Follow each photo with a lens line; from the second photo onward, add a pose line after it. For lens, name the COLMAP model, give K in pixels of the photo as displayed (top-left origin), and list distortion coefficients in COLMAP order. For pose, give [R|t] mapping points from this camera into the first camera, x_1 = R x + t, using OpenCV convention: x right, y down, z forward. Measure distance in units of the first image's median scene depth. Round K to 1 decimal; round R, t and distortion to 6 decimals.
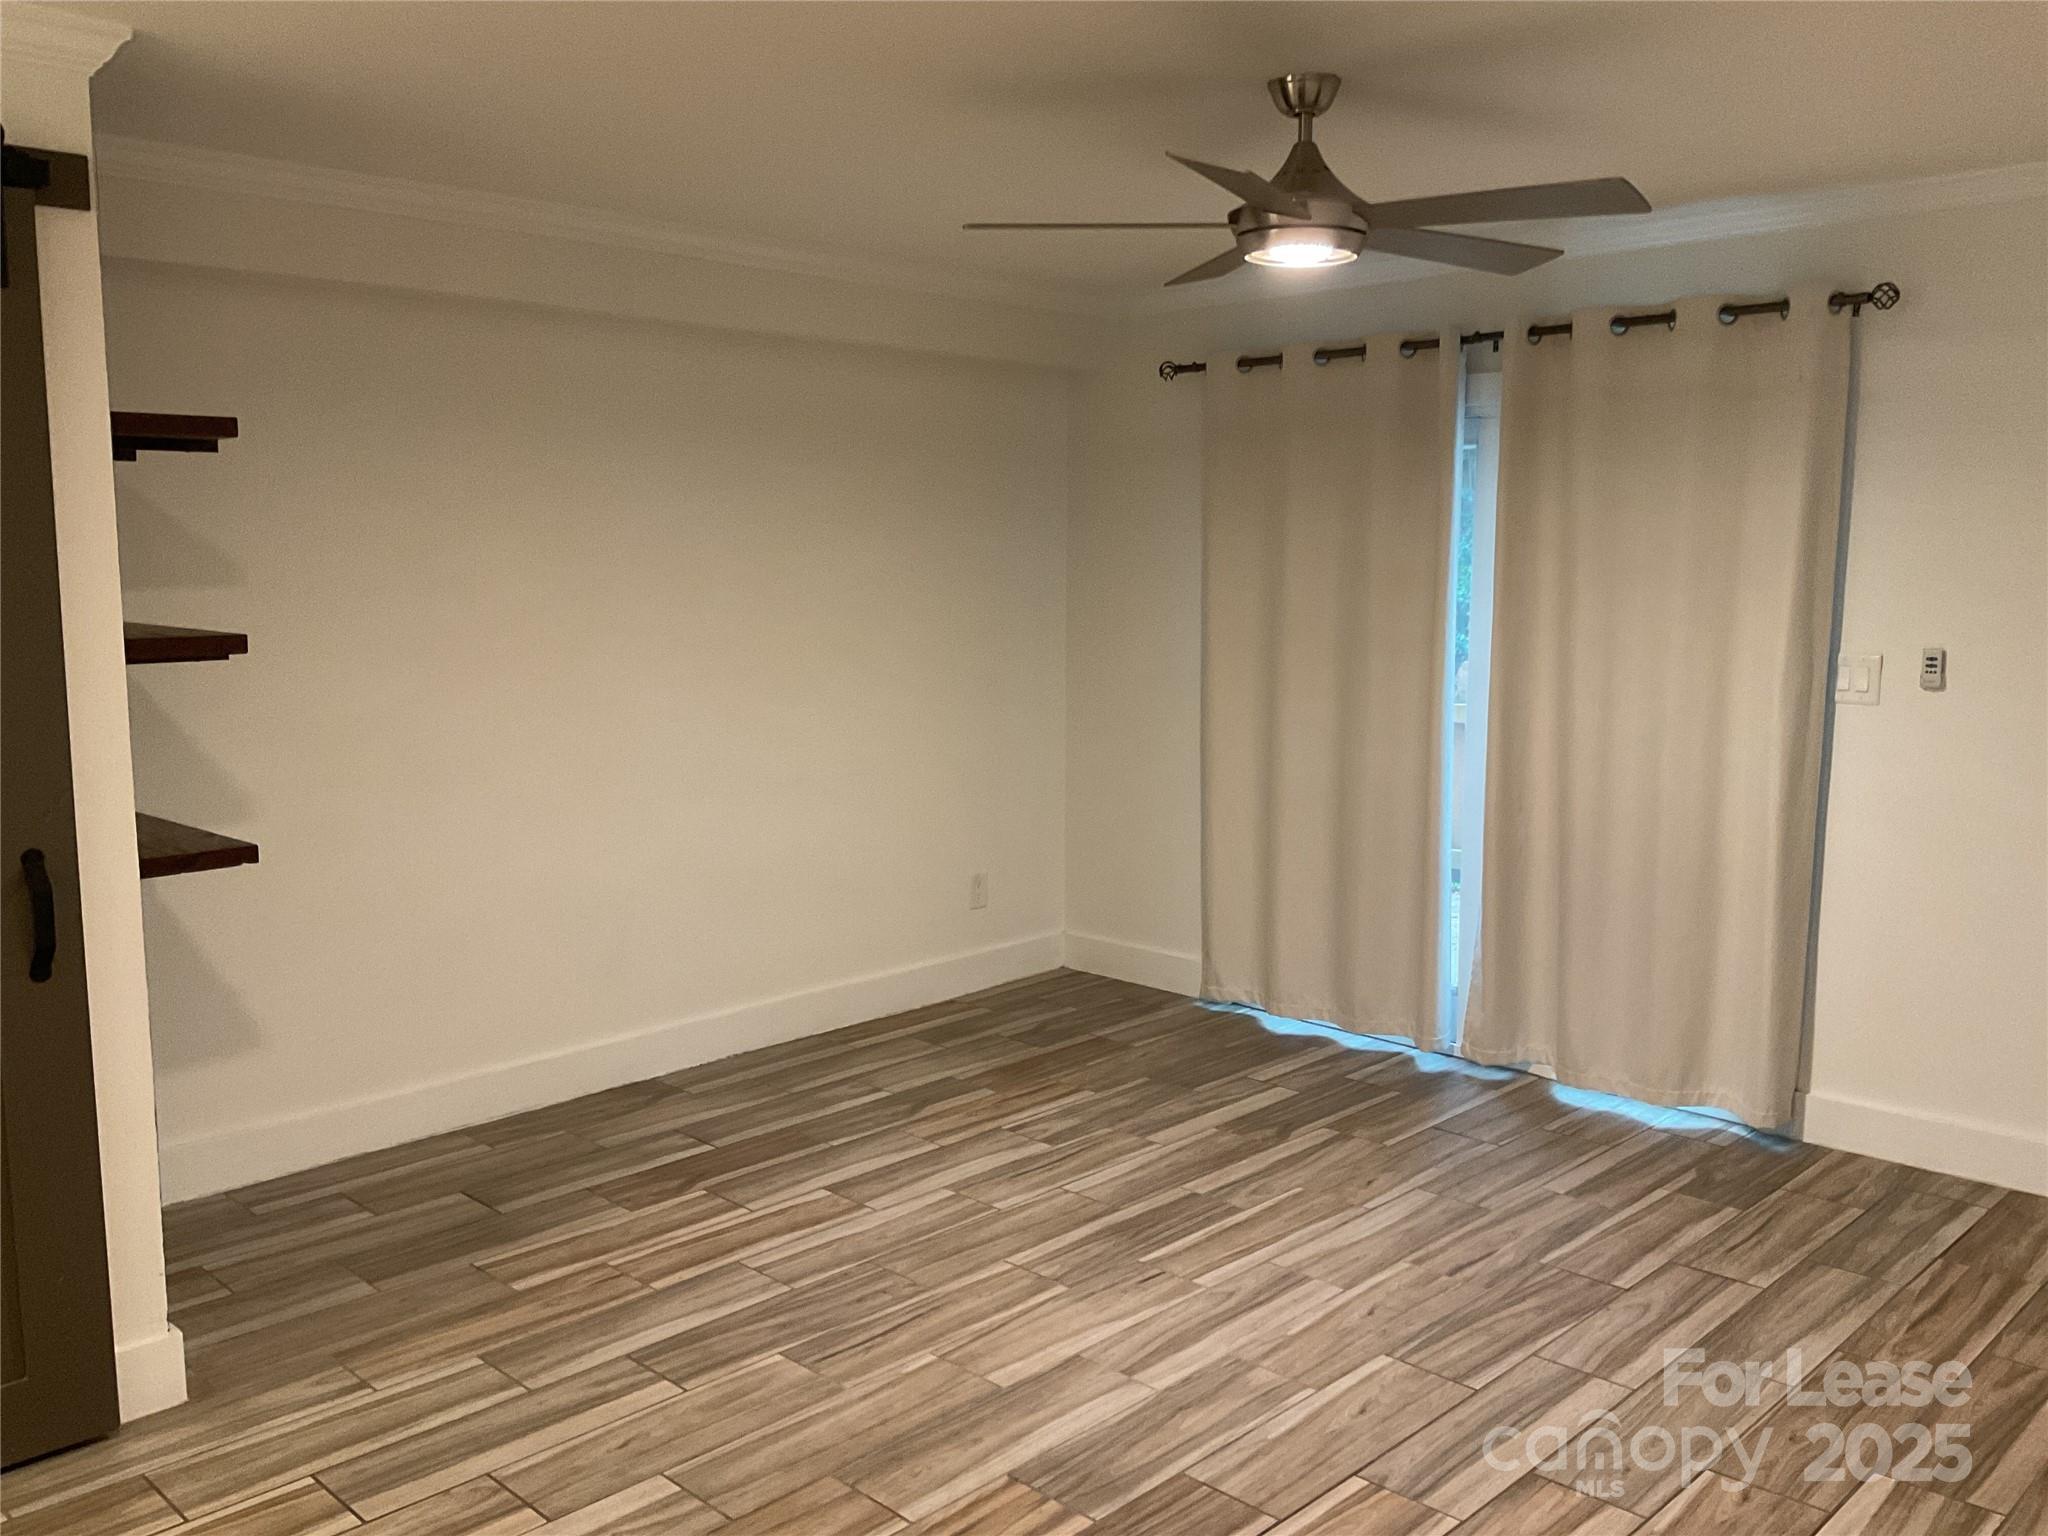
lens RADIAL K [[1712.3, 0, 1021.2], [0, 1712.3, 771.2], [0, 0, 1]] dist [0.076368, -0.136862]
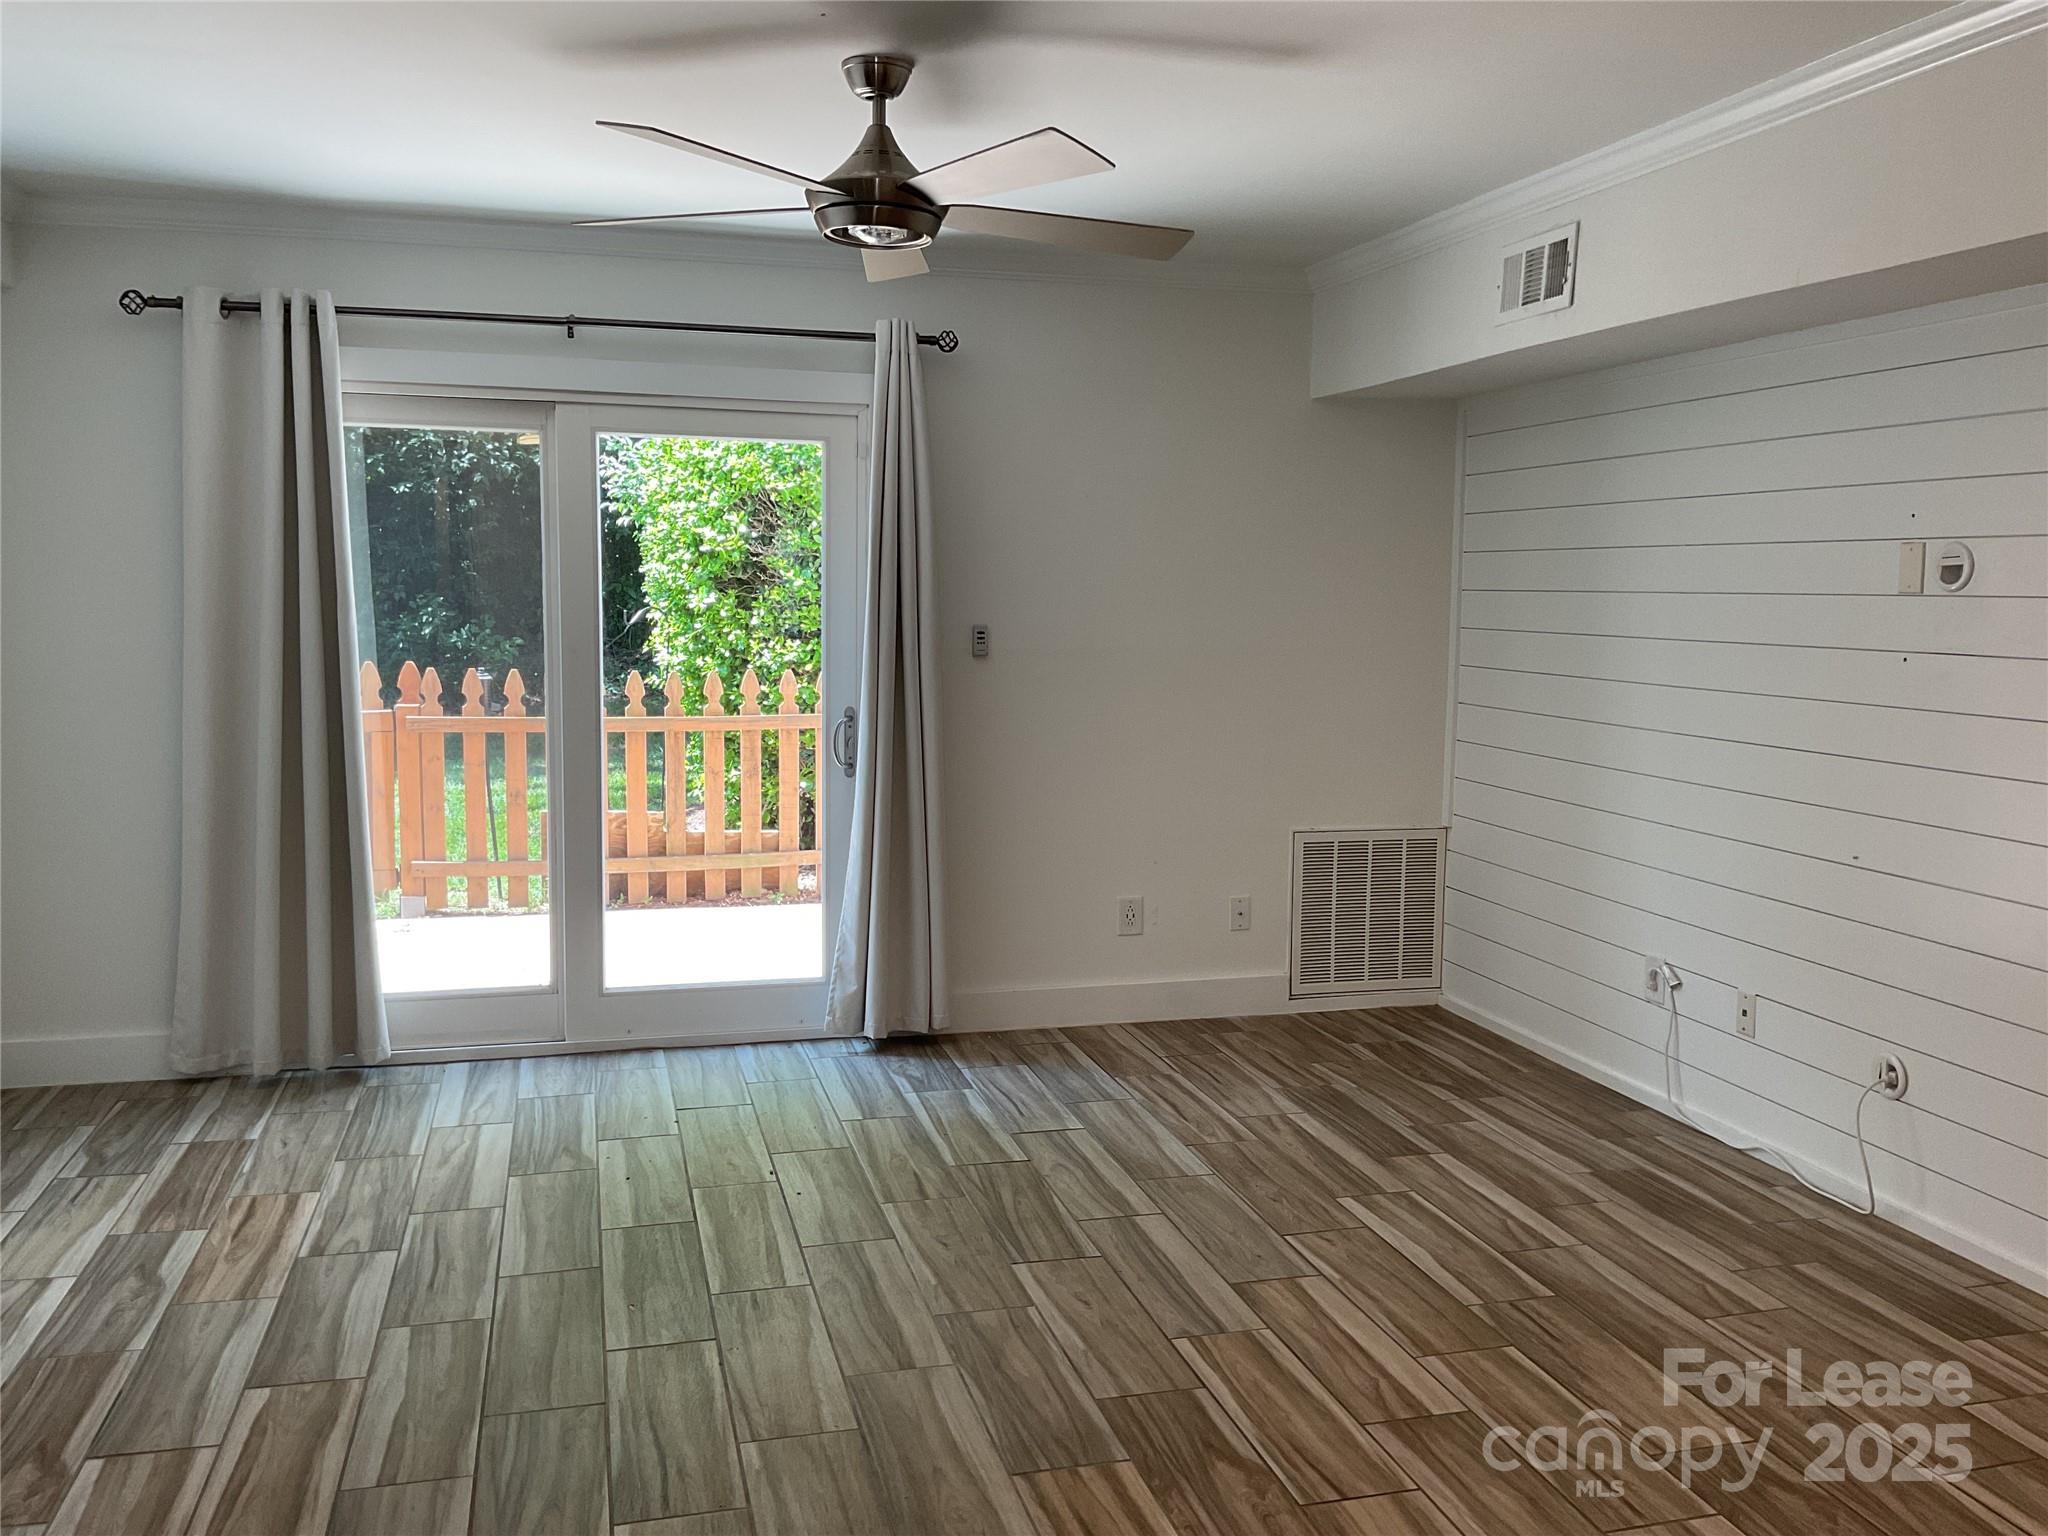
lens RADIAL K [[1712.3, 0, 1020.2], [0, 1712.3, 774.4], [0, 0, 1]] dist [0.076368, -0.136862]
pose [[0.515948, -0.094432, 0.851399, -0.556181], [0.100500, 0.993714, 0.049314, -0.019287], [-0.850704, 0.060122, 0.522196, 0.331810]]
